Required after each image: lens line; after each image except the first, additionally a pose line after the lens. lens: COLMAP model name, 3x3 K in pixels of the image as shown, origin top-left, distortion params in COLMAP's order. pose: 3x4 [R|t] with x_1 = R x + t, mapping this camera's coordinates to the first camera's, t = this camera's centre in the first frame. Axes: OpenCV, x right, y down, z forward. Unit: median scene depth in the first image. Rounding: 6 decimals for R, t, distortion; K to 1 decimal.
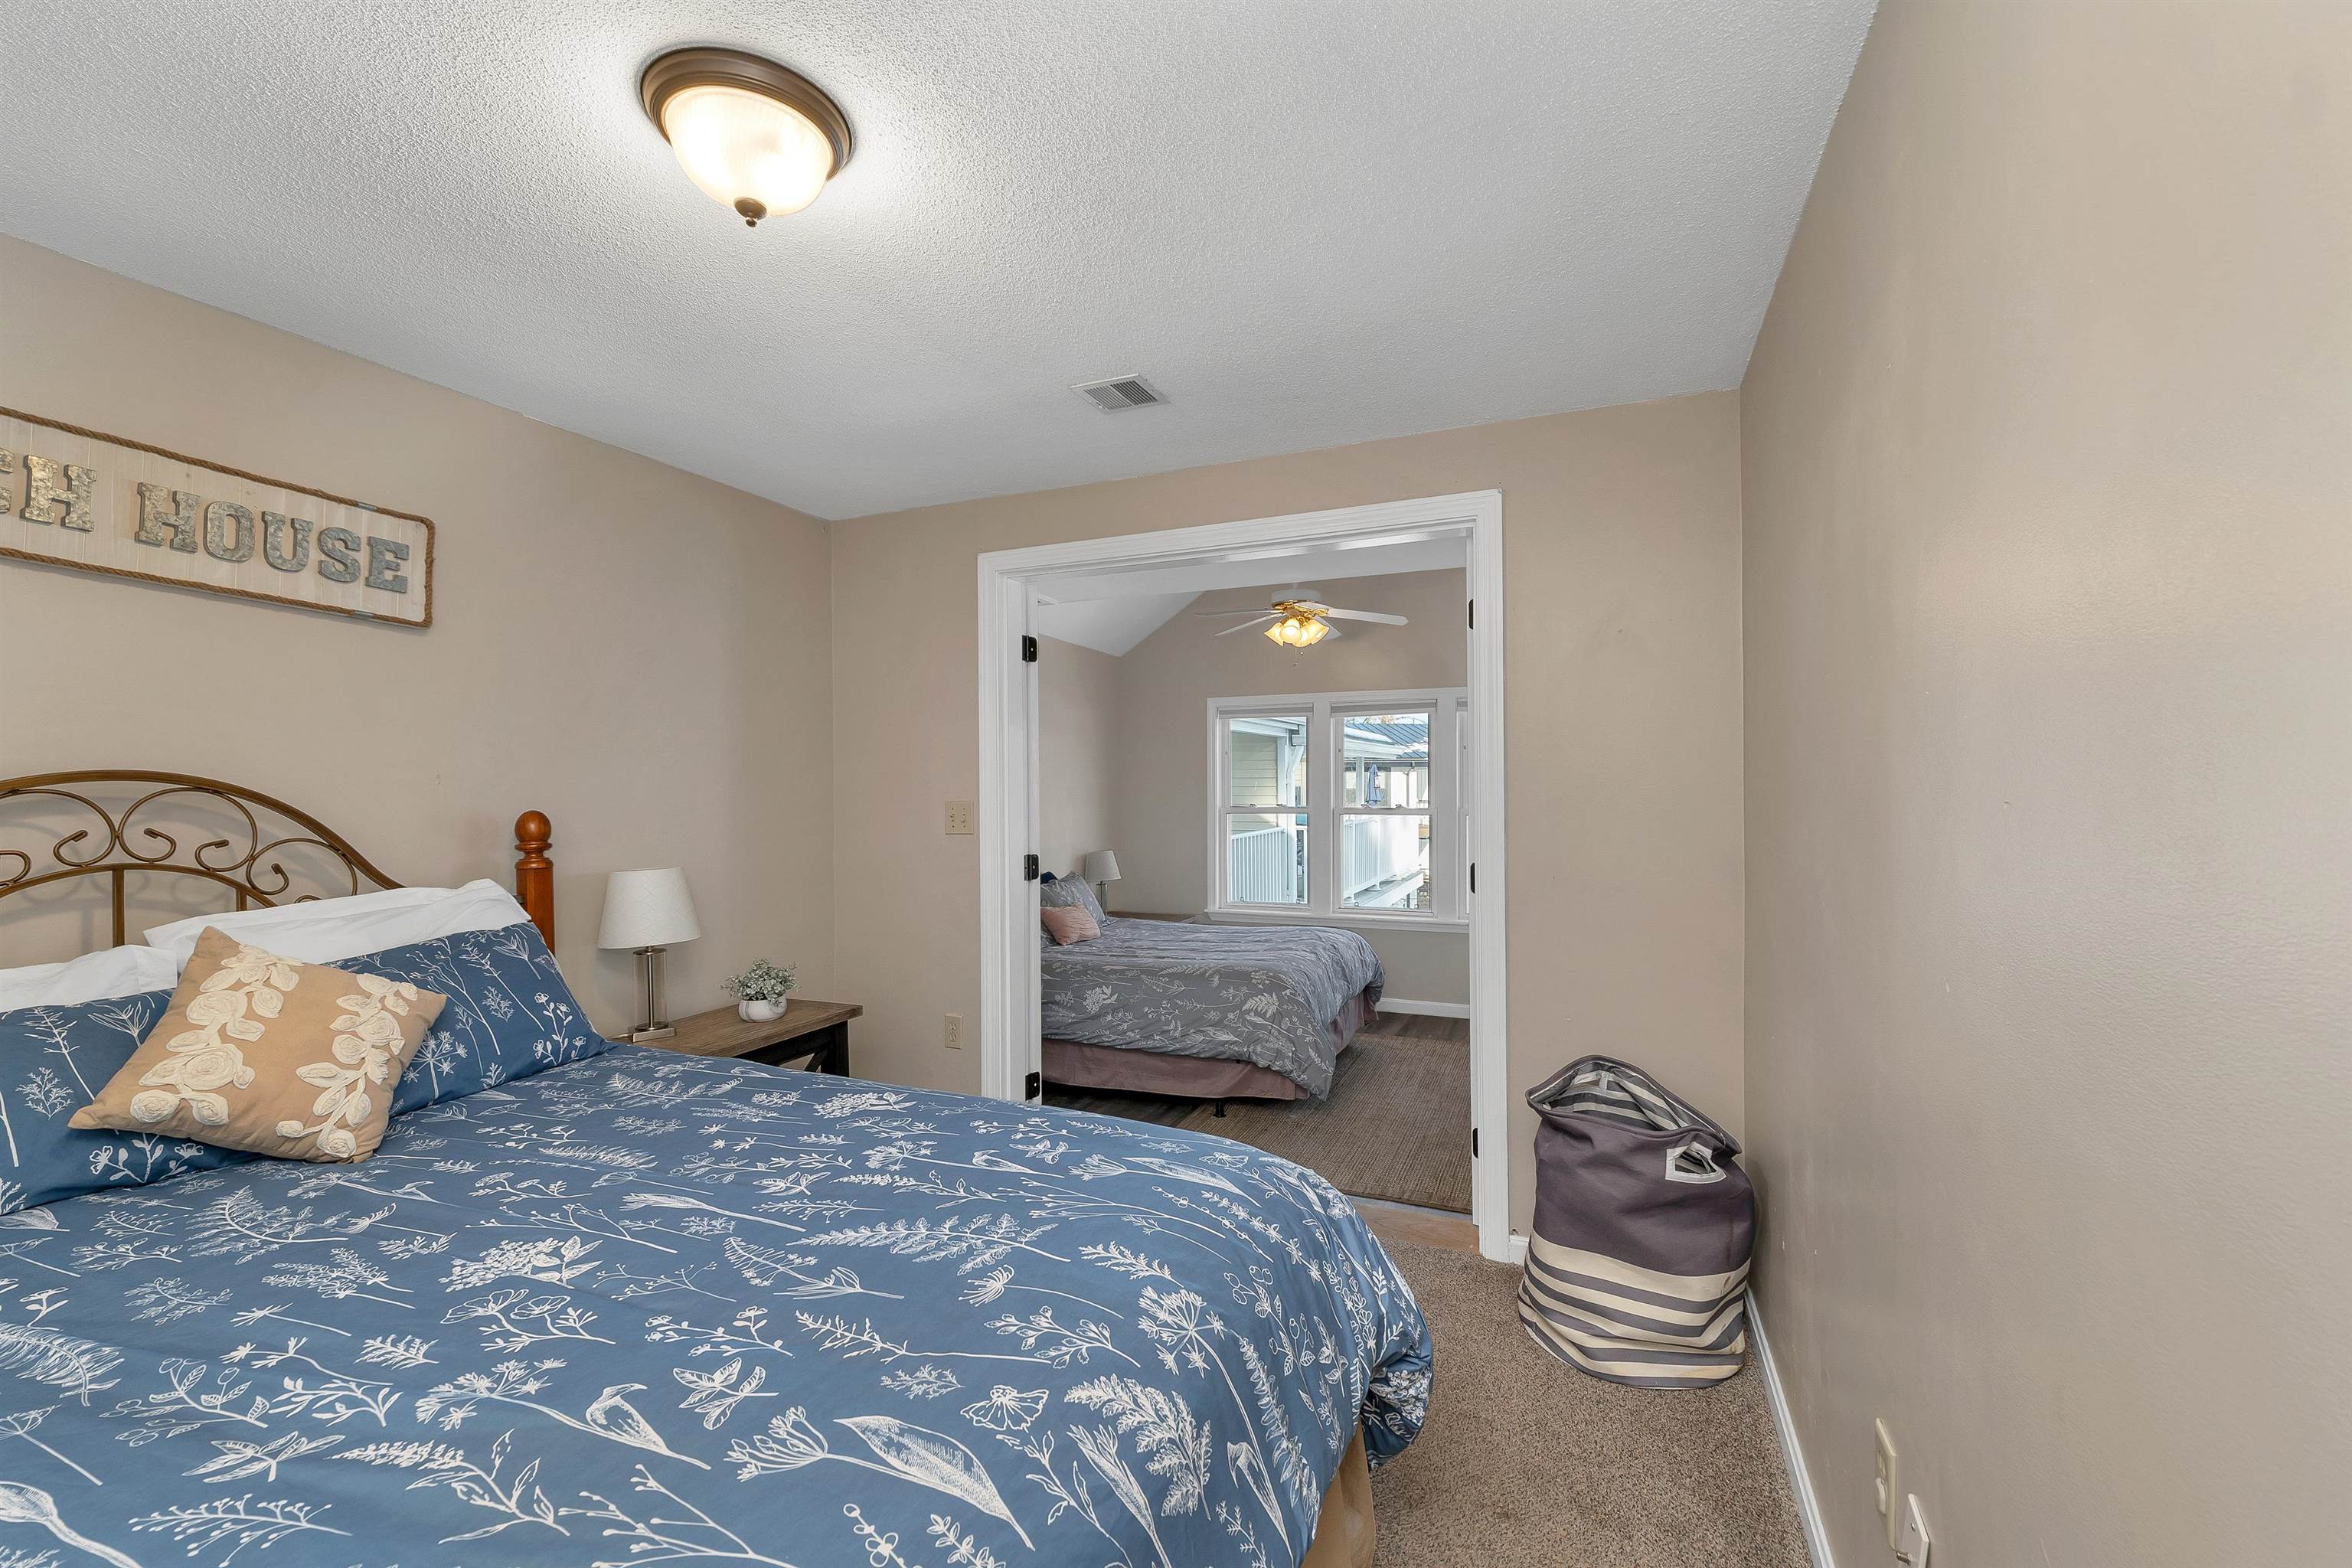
lens RADIAL K [[966.2, 0, 1176.0], [0, 966.2, 784.0], [0, 0, 1]] dist [0.001592, 0.000377]
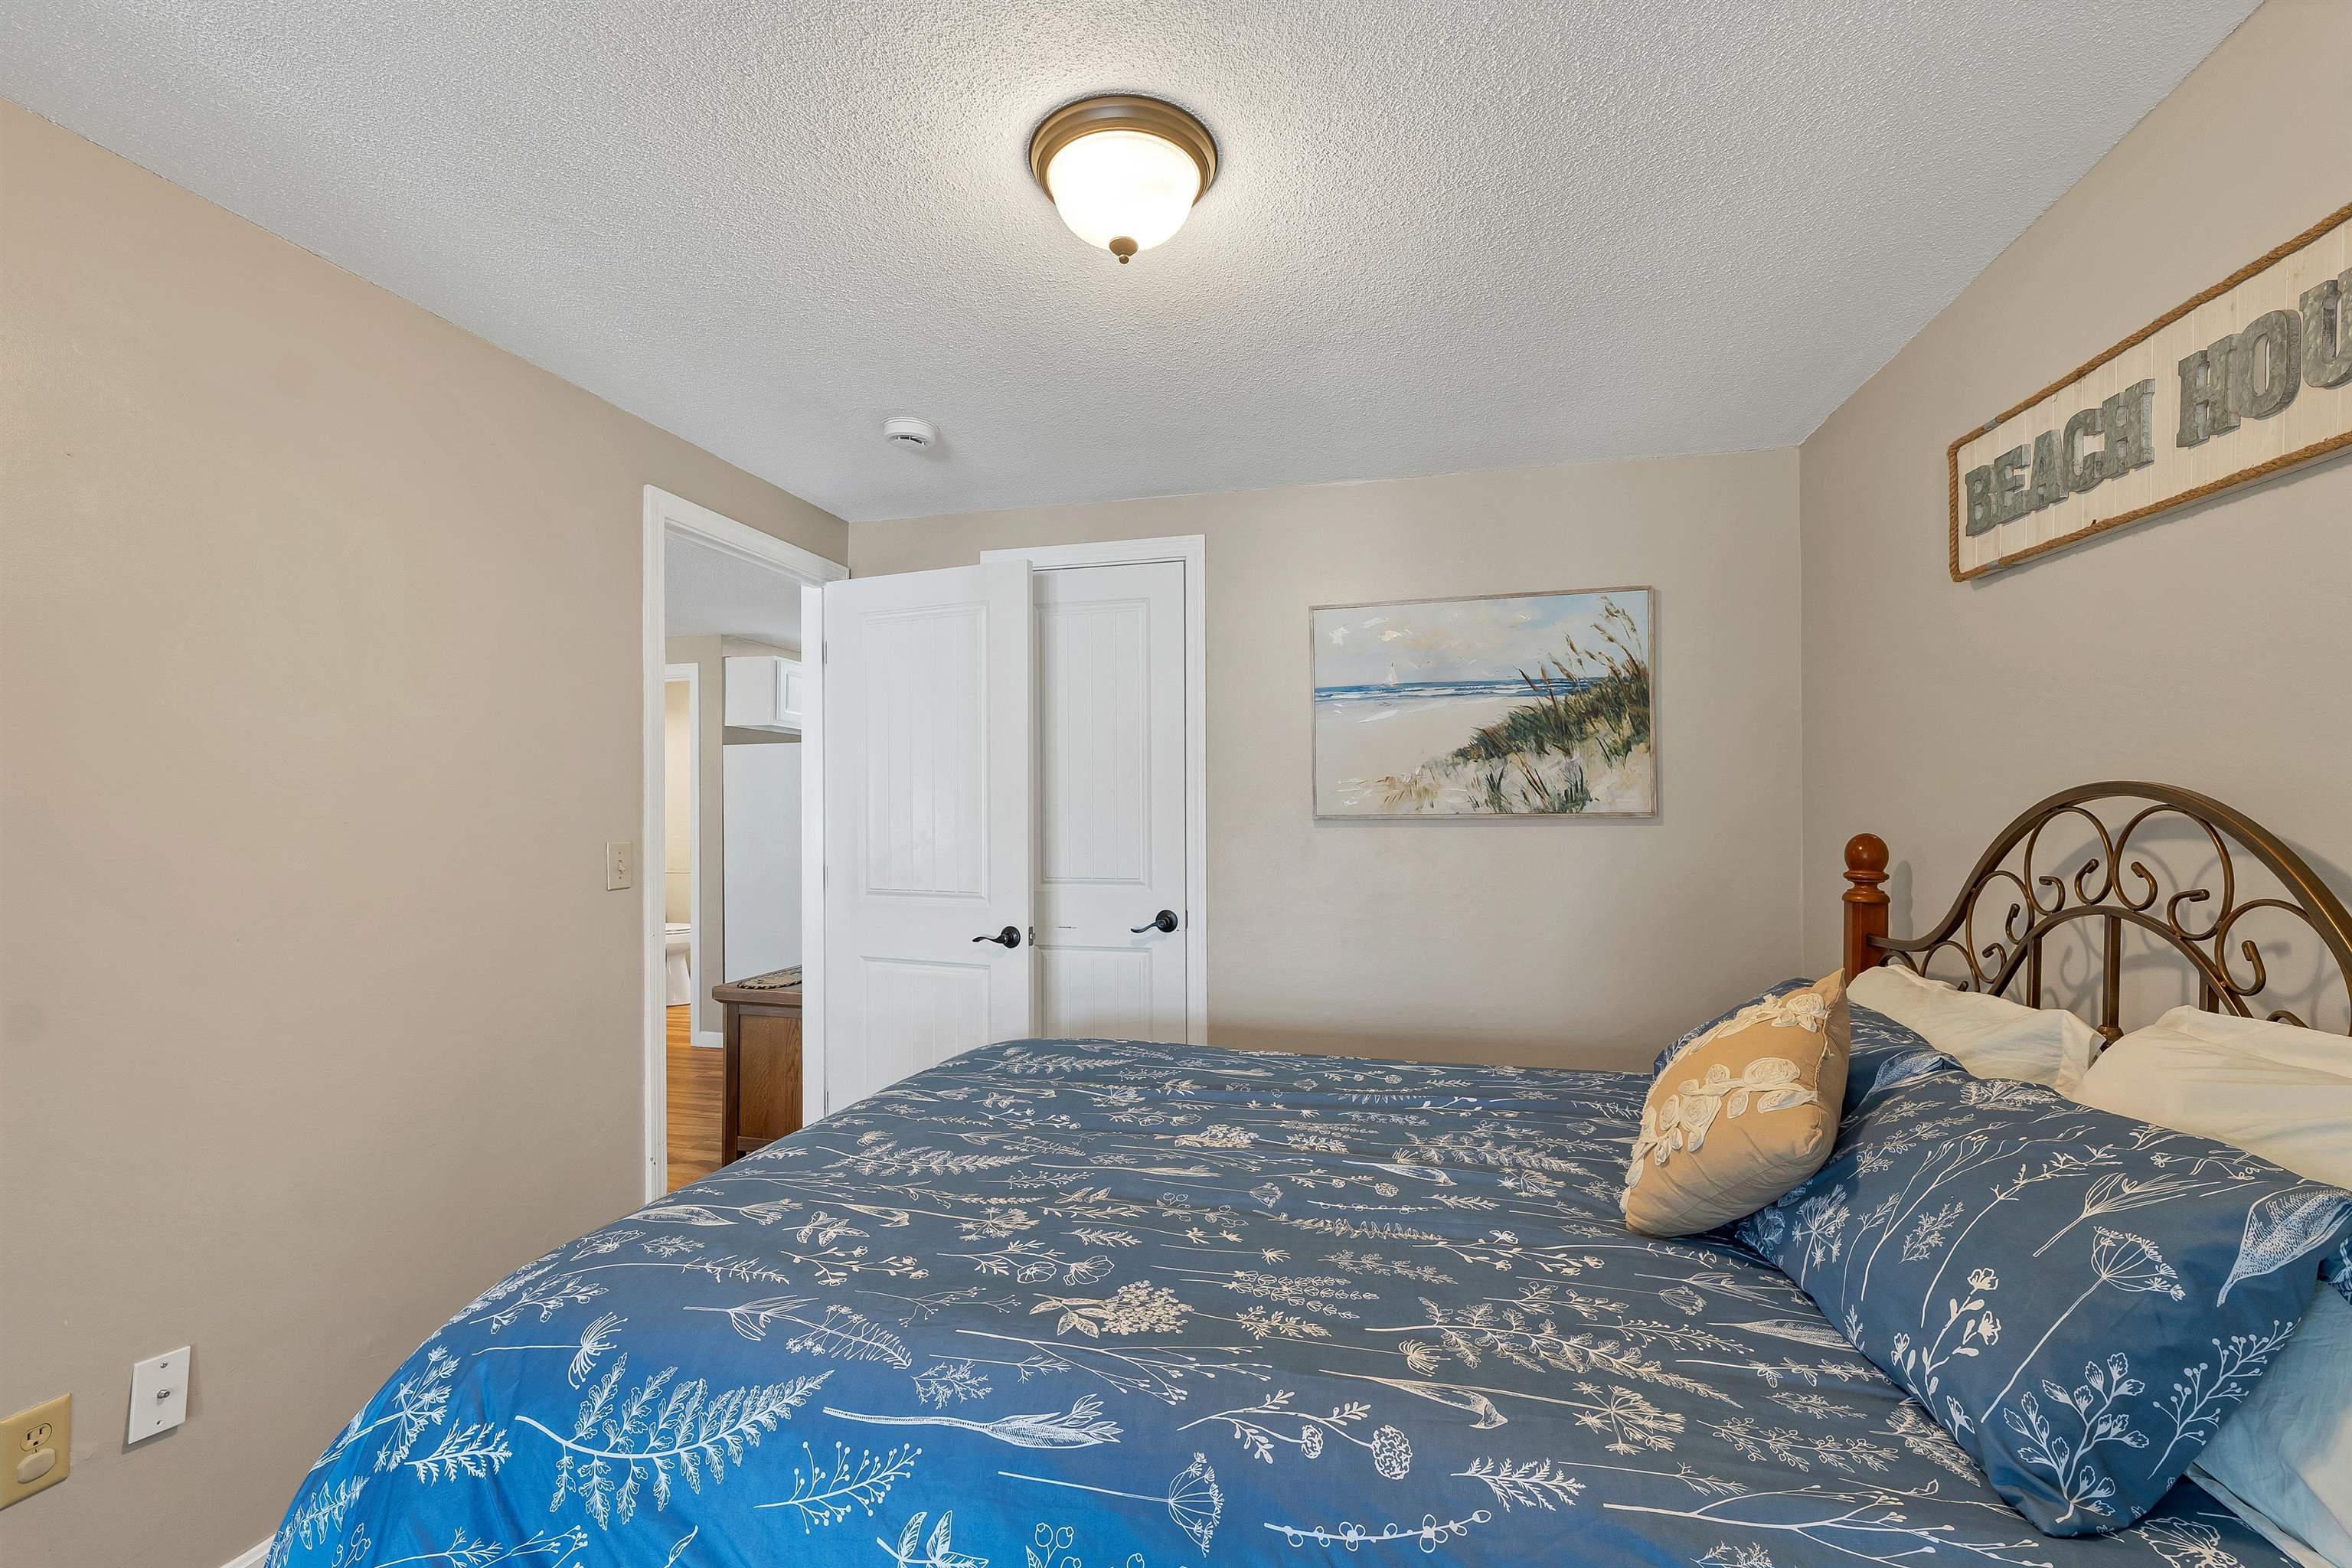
lens RADIAL K [[1005.8, 0, 1183.9], [0, 1005.8, 801.4], [0, 0, 1]] dist [0.001833, 0.000141]
pose [[-0.985836, 0.005287, -0.167628, -0.254645], [0.007235, 0.999913, -0.011013, 0.004259], [0.167556, -0.012070, -0.985789, 1.638570]]
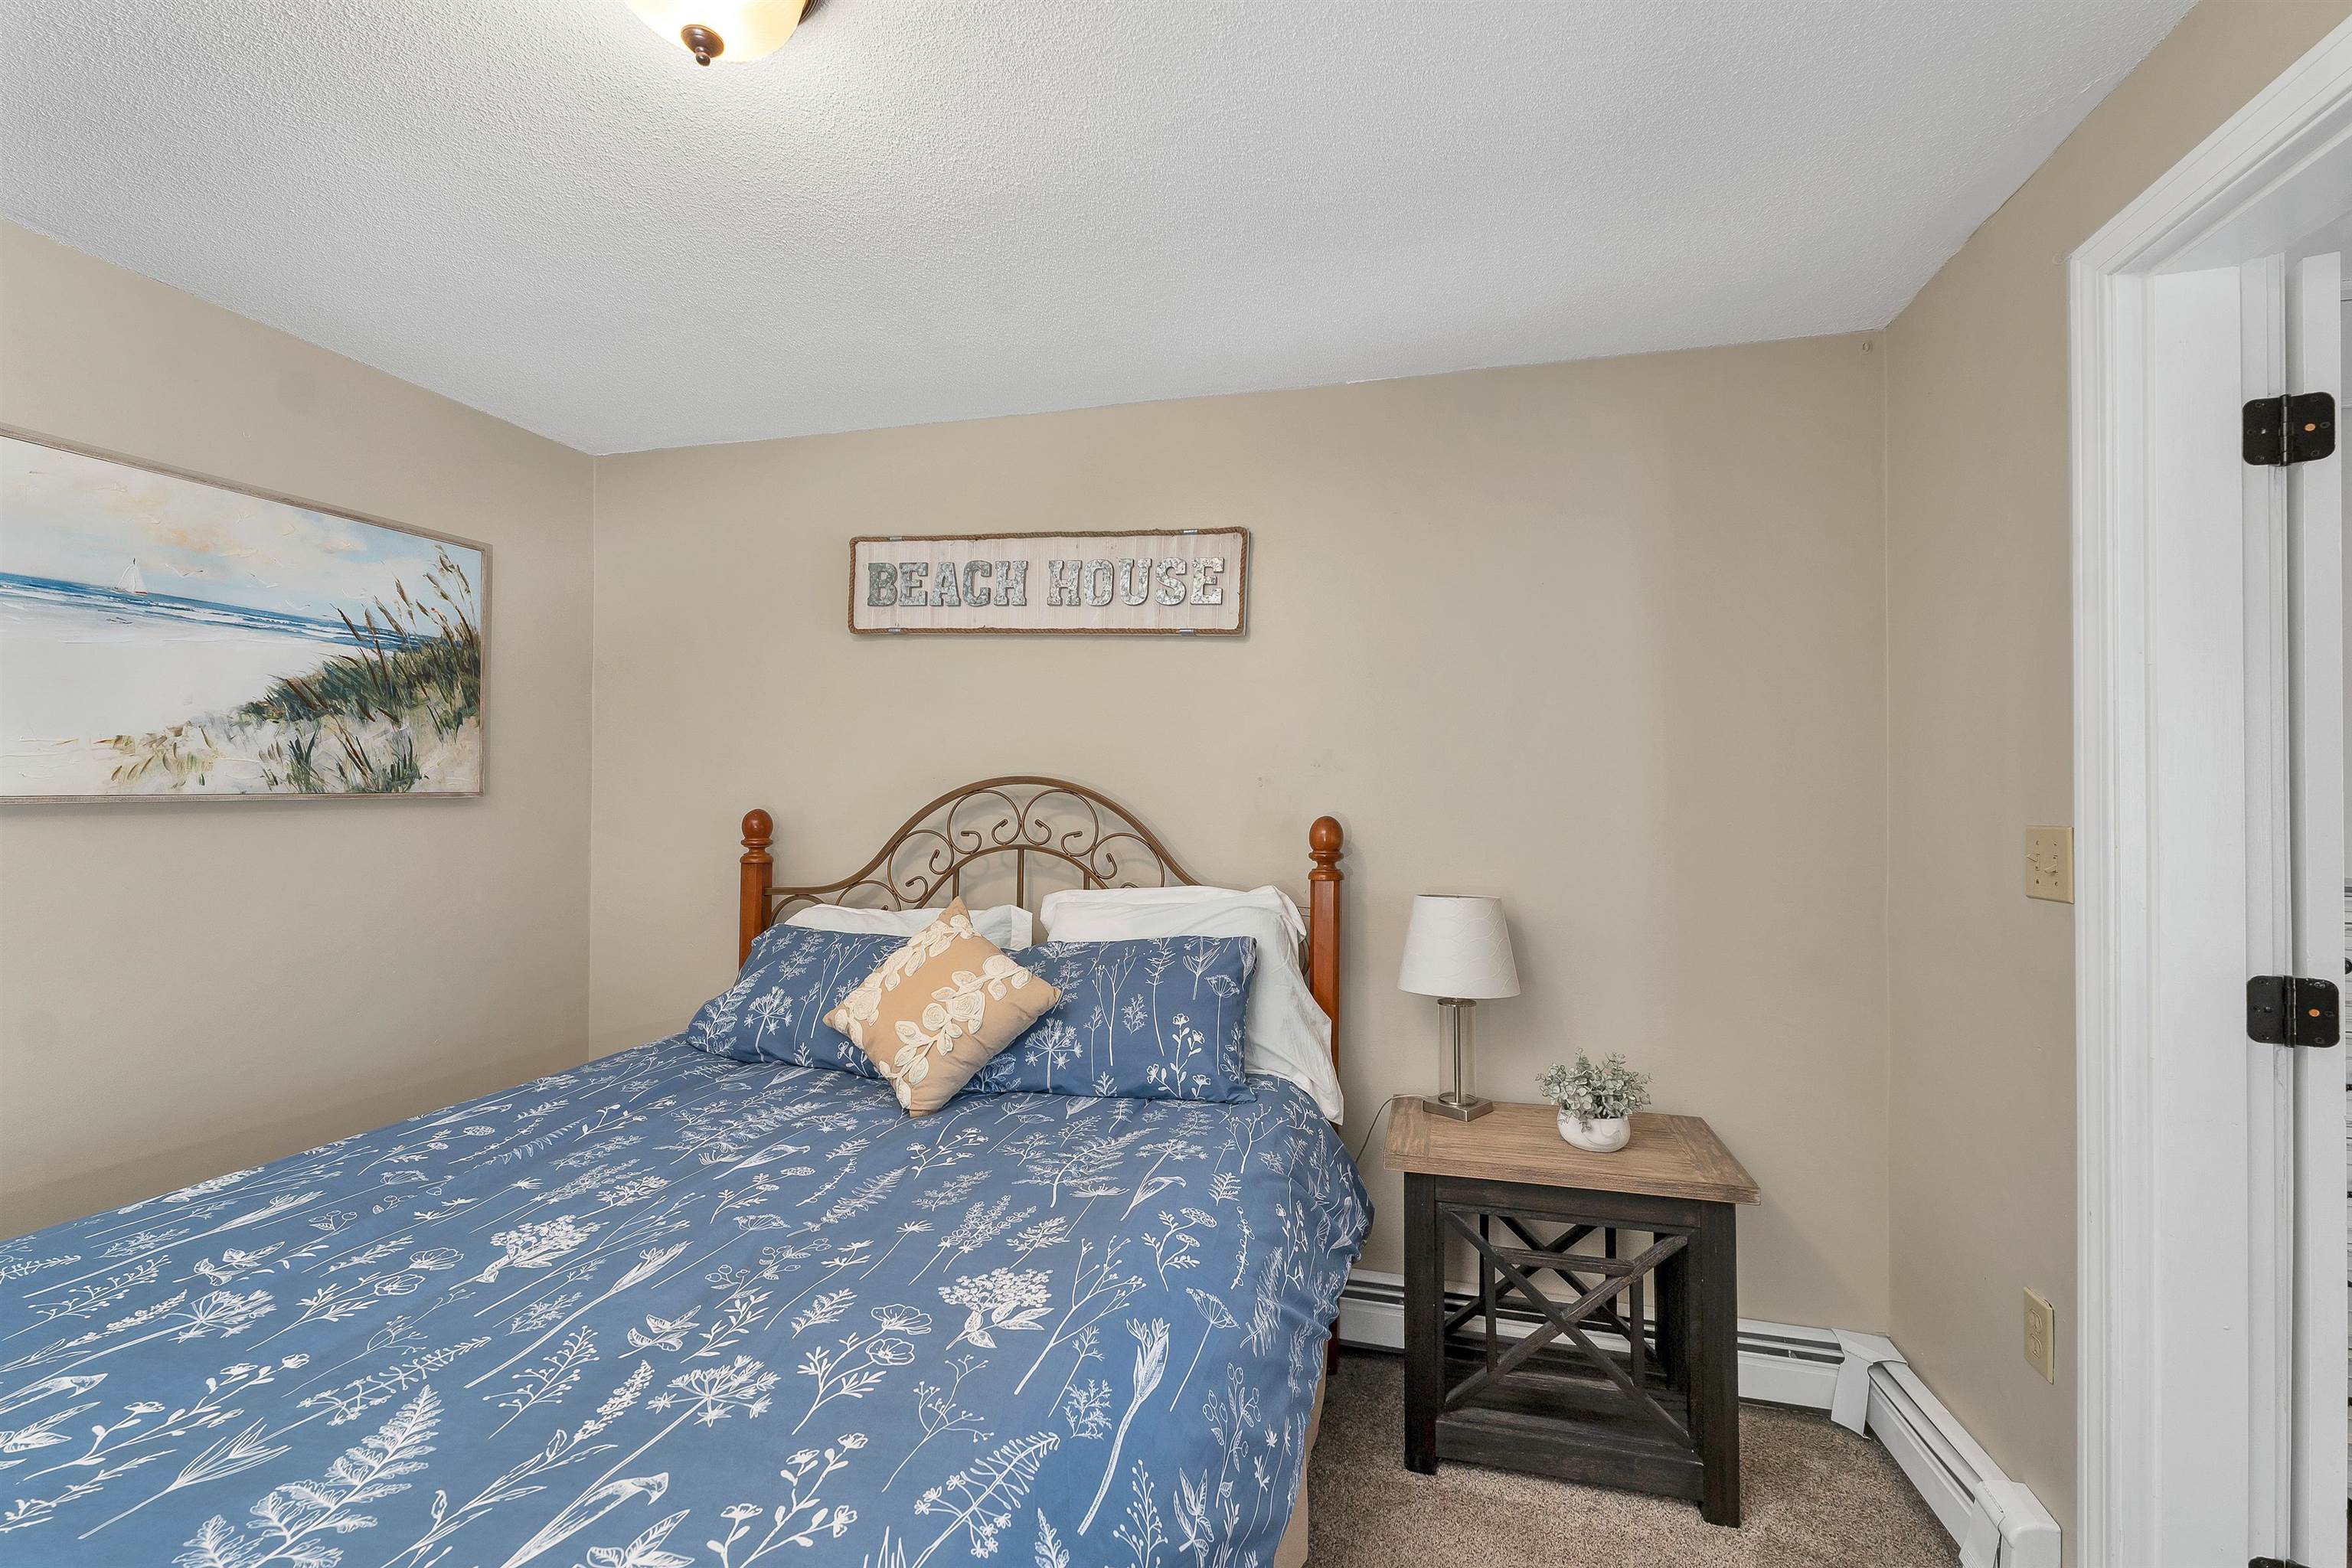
lens RADIAL K [[986.8, 0, 1176.0], [0, 986.8, 784.0], [0, 0, 1]] dist [0.000529, 0.000038]
pose [[0.150607, -0.001604, -0.988592, 0.316292], [-0.001561, 0.999997, -0.001861, -0.001035], [0.988592, 0.001824, 0.150604, 1.001430]]
